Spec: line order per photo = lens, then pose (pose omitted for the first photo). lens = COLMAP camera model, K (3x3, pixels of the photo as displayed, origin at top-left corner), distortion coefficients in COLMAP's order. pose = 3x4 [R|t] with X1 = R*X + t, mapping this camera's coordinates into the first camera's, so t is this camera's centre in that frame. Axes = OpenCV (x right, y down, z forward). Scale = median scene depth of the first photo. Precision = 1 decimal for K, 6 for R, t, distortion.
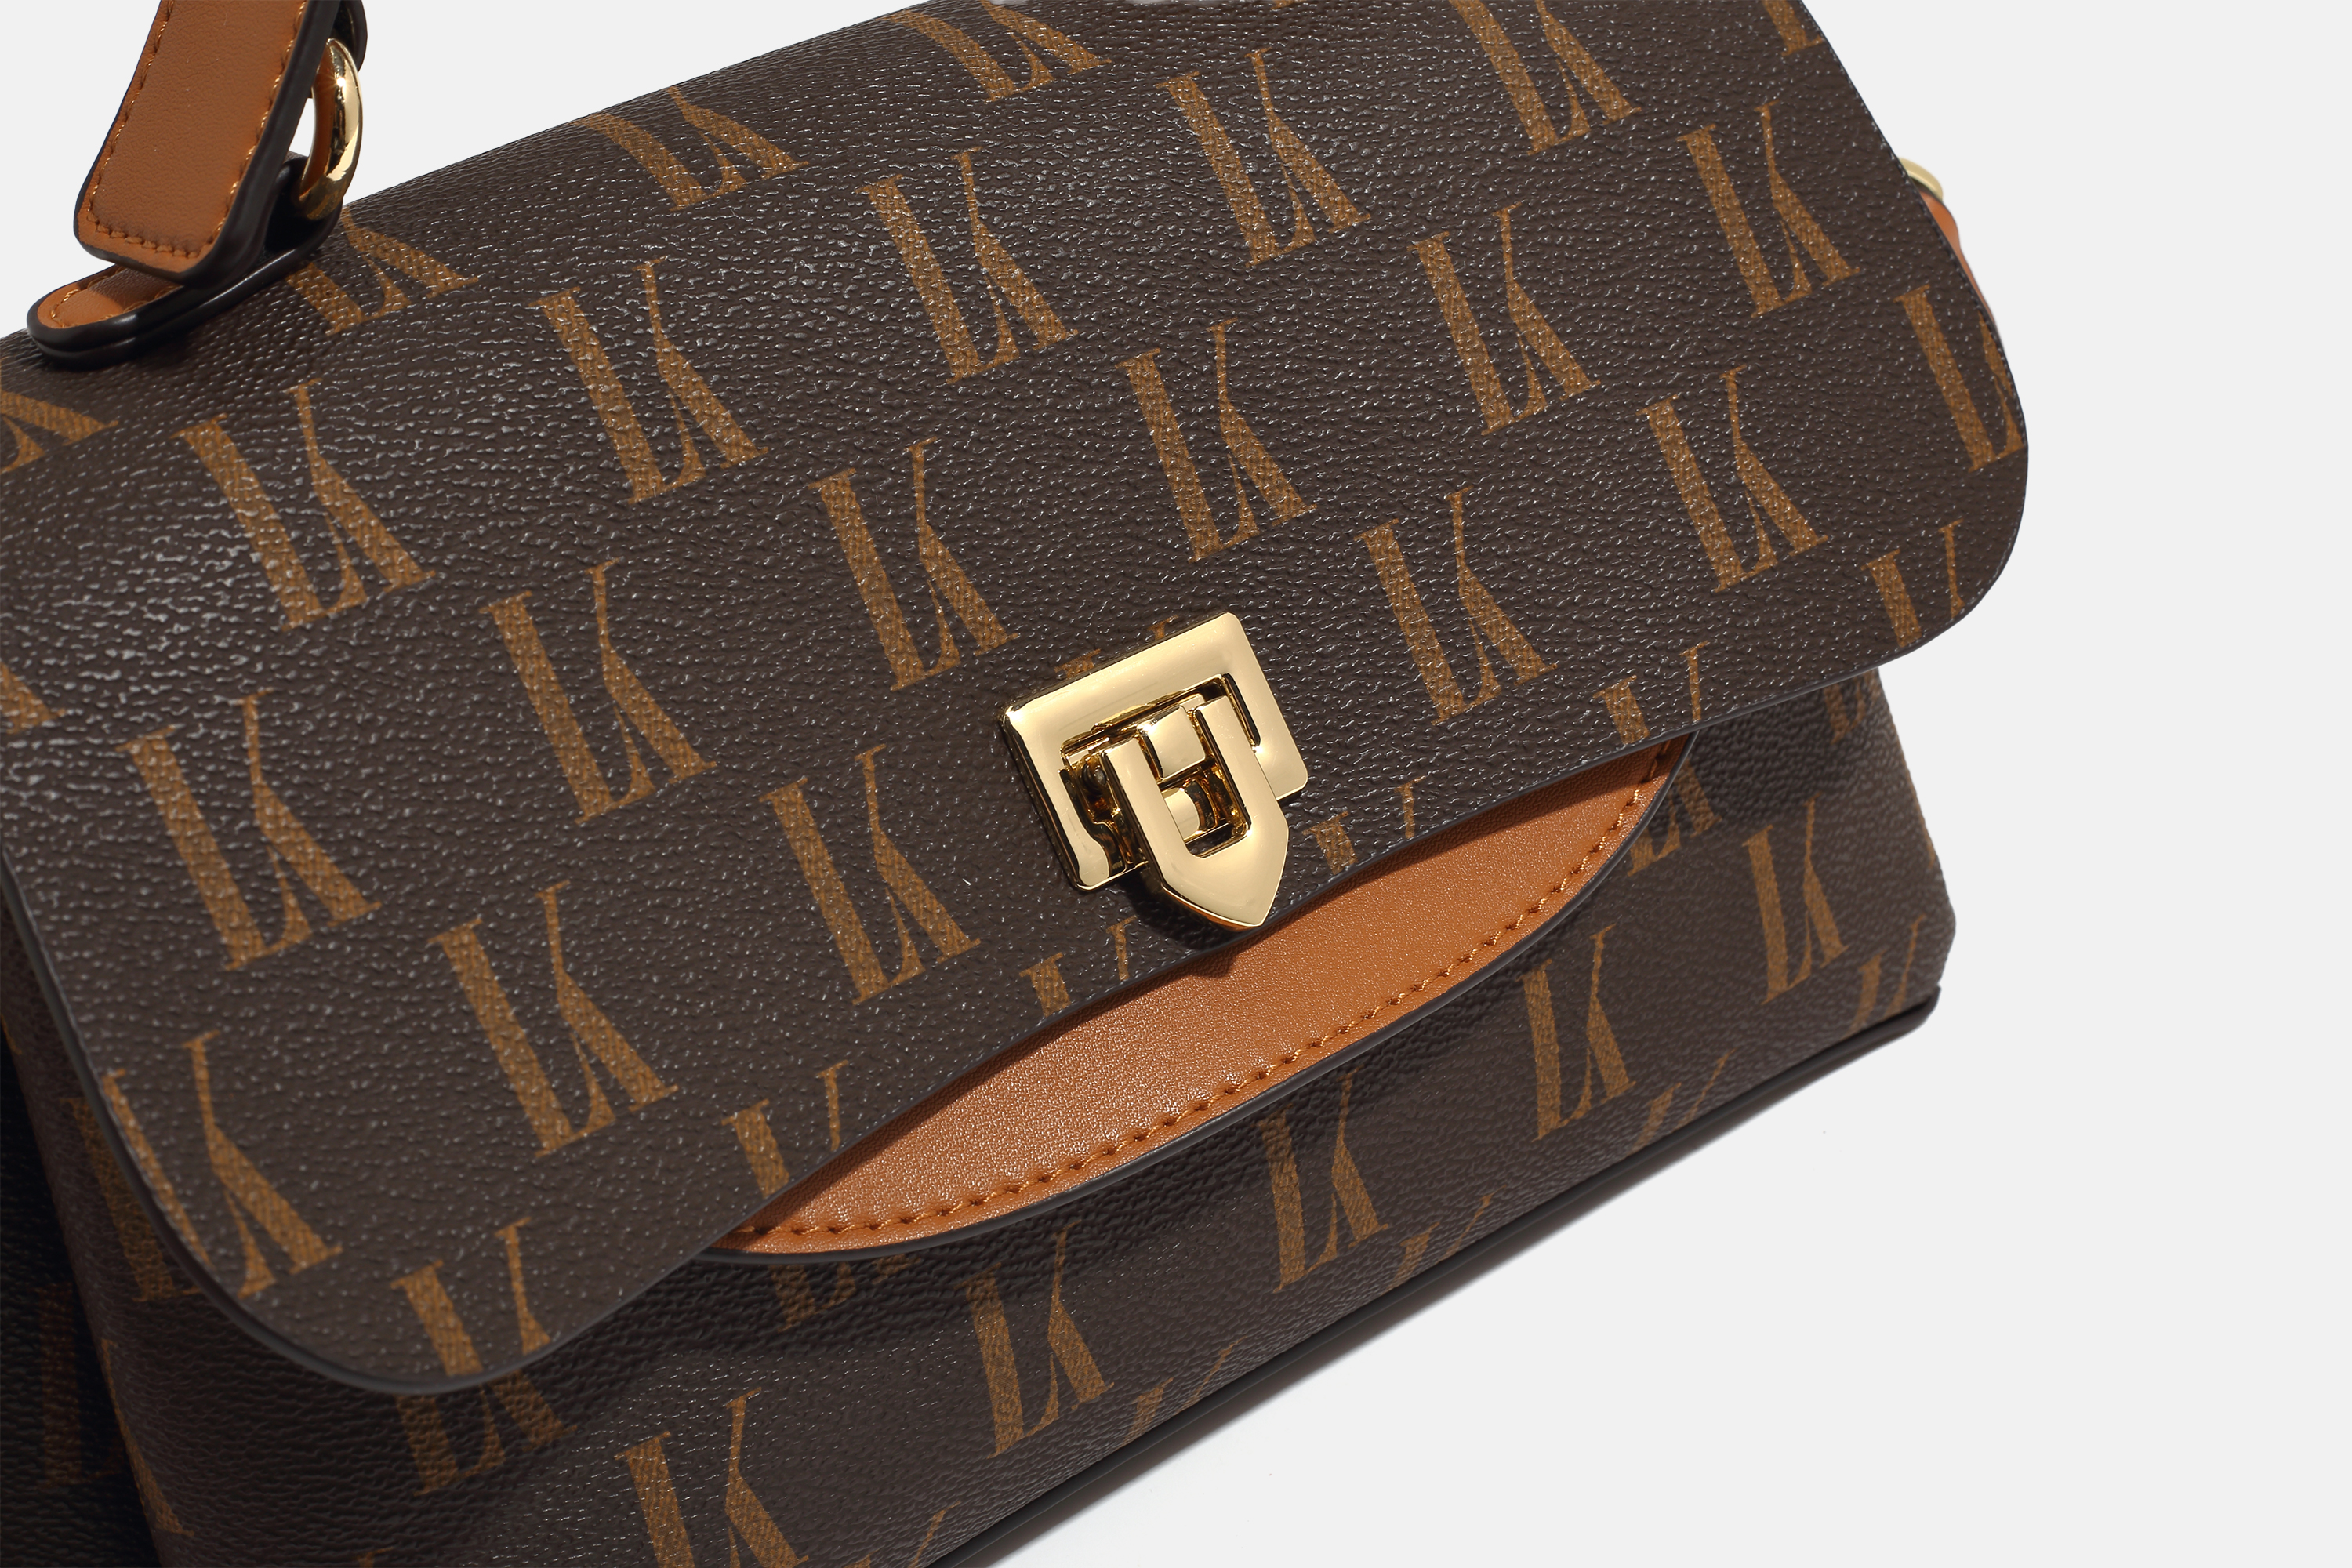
lens RADIAL K [[3666.7, 0, 1181.4], [0, 3666.7, 794.2], [0, 0, 1]] dist [-0.172551, 0.000000]
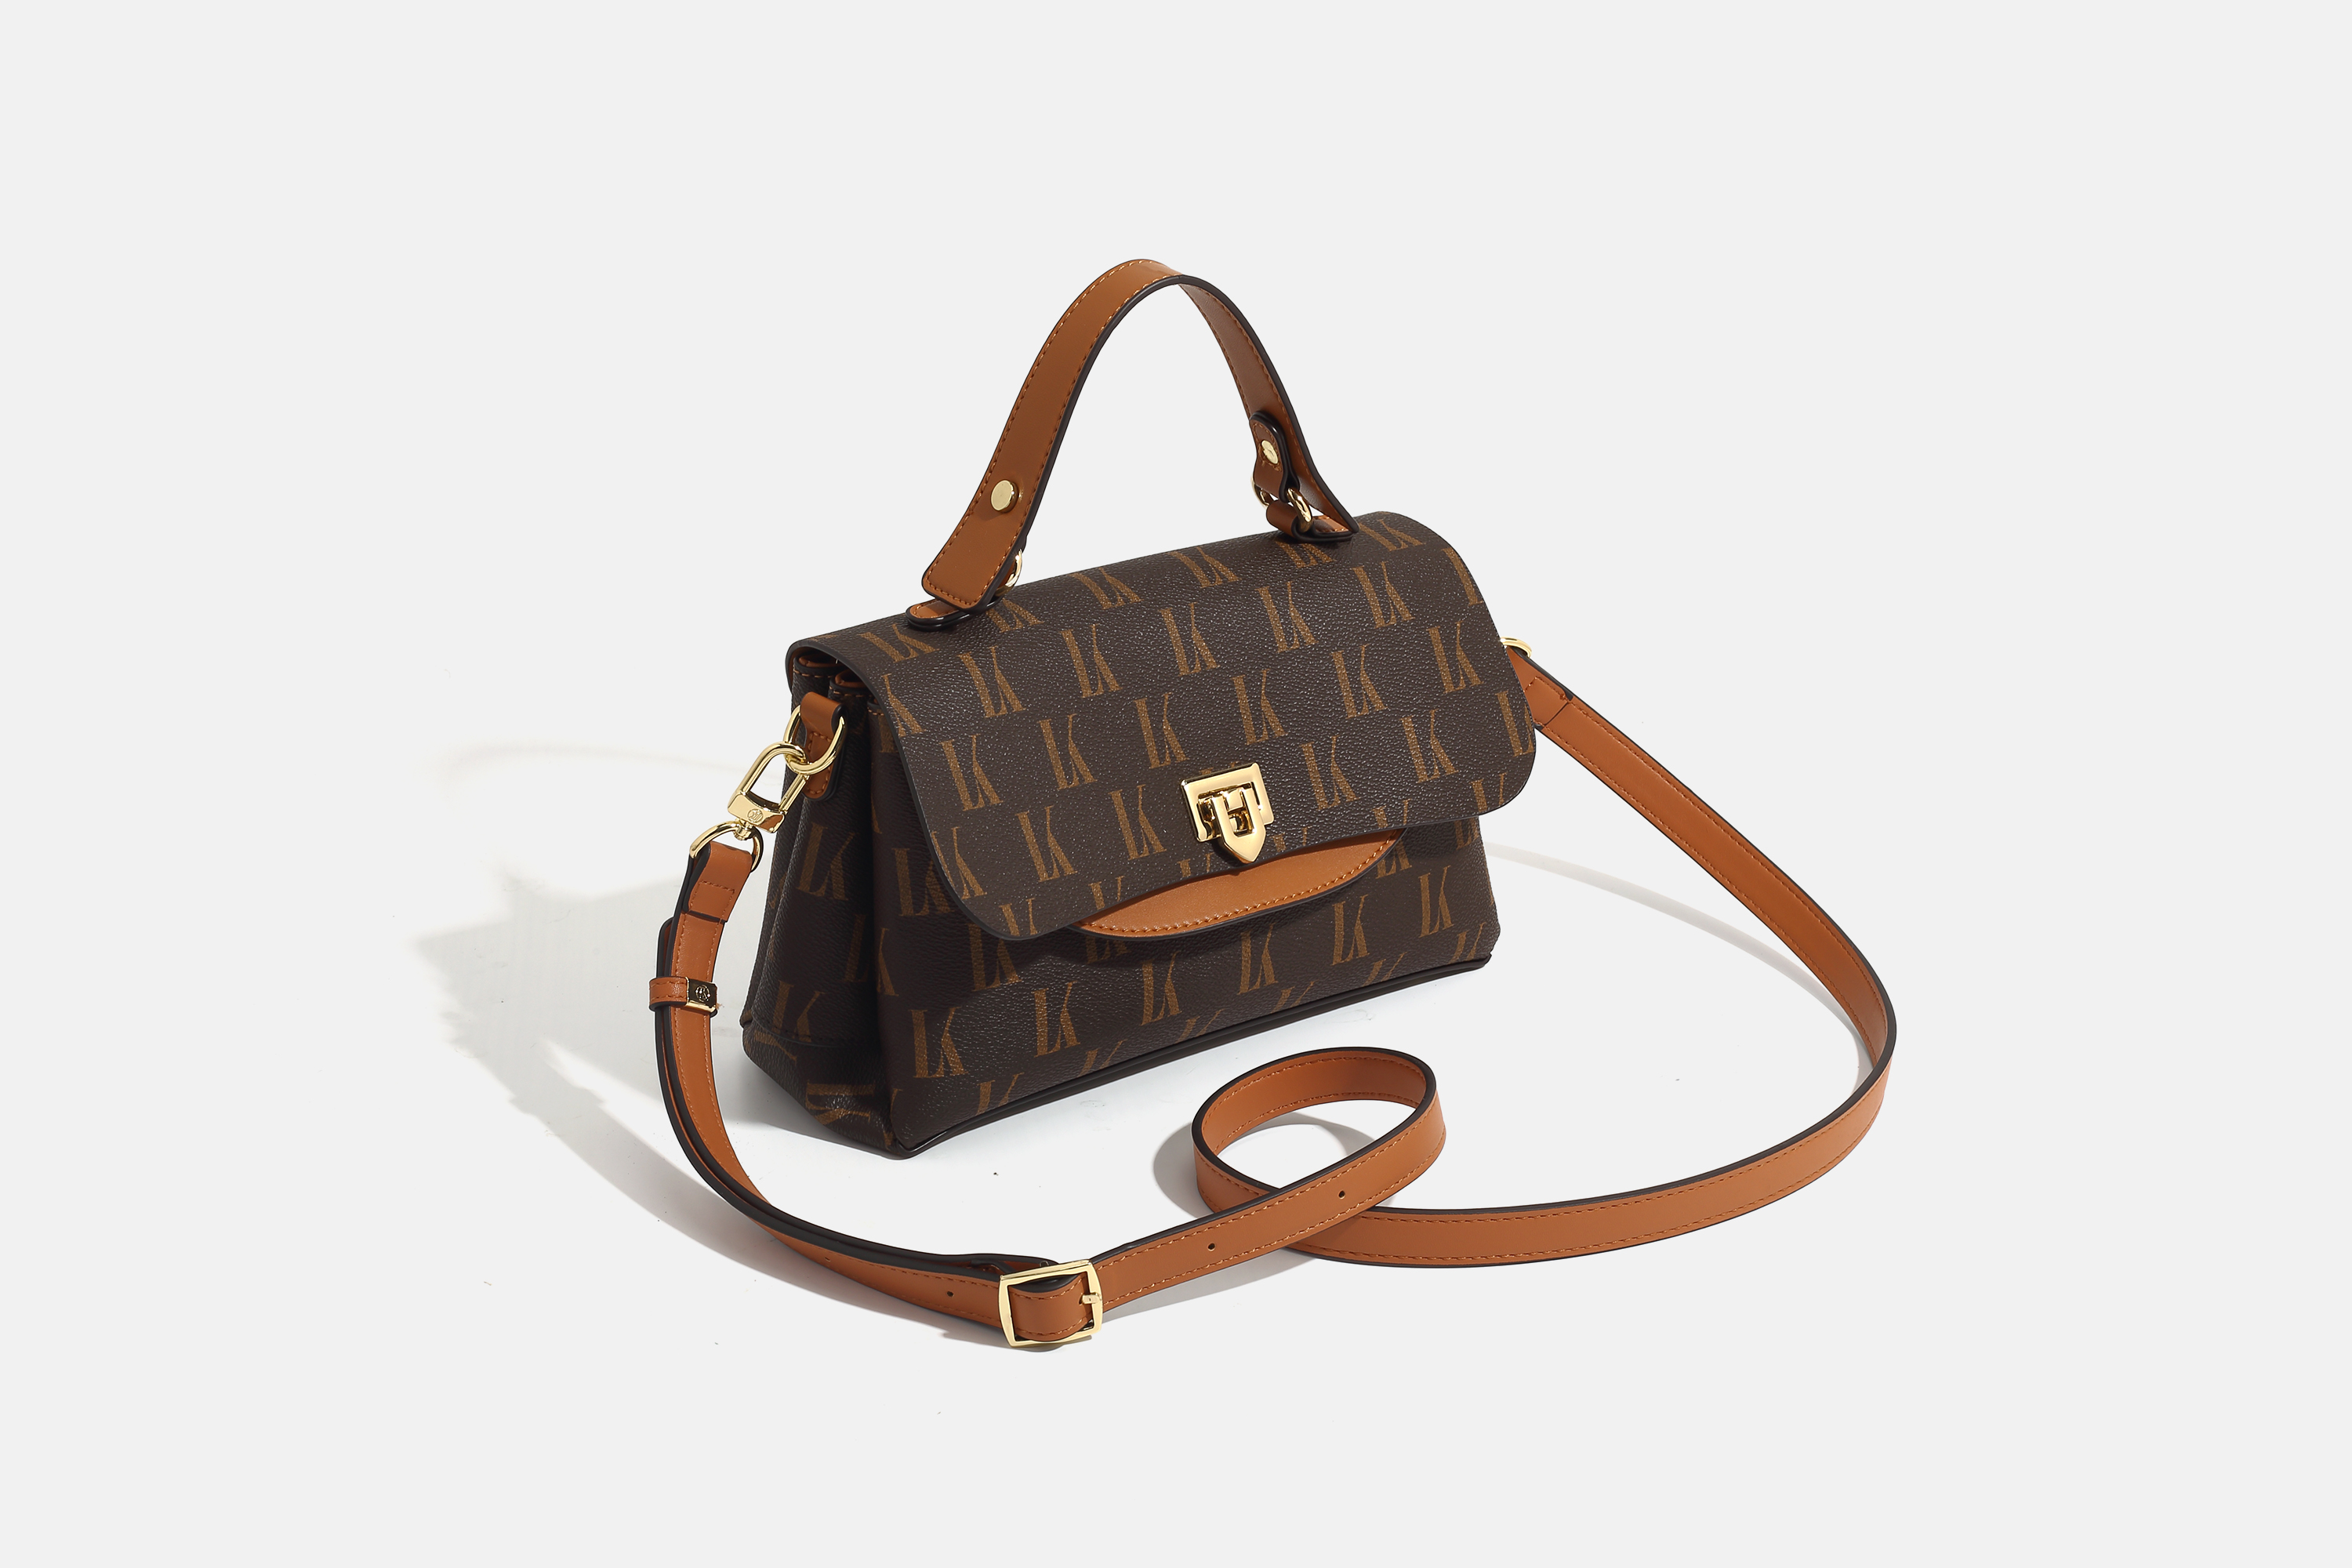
lens RADIAL K [[3666.7, 0, 1175.7], [0, 3666.7, 780.3], [0, 0, 1]] dist [-0.172551, 0.000000]
pose [[0.989529, 0.142570, 0.022493, -0.123059], [-0.139603, 0.984975, -0.101667, 0.292934], [-0.036650, 0.097462, 0.994564, -2.097931]]
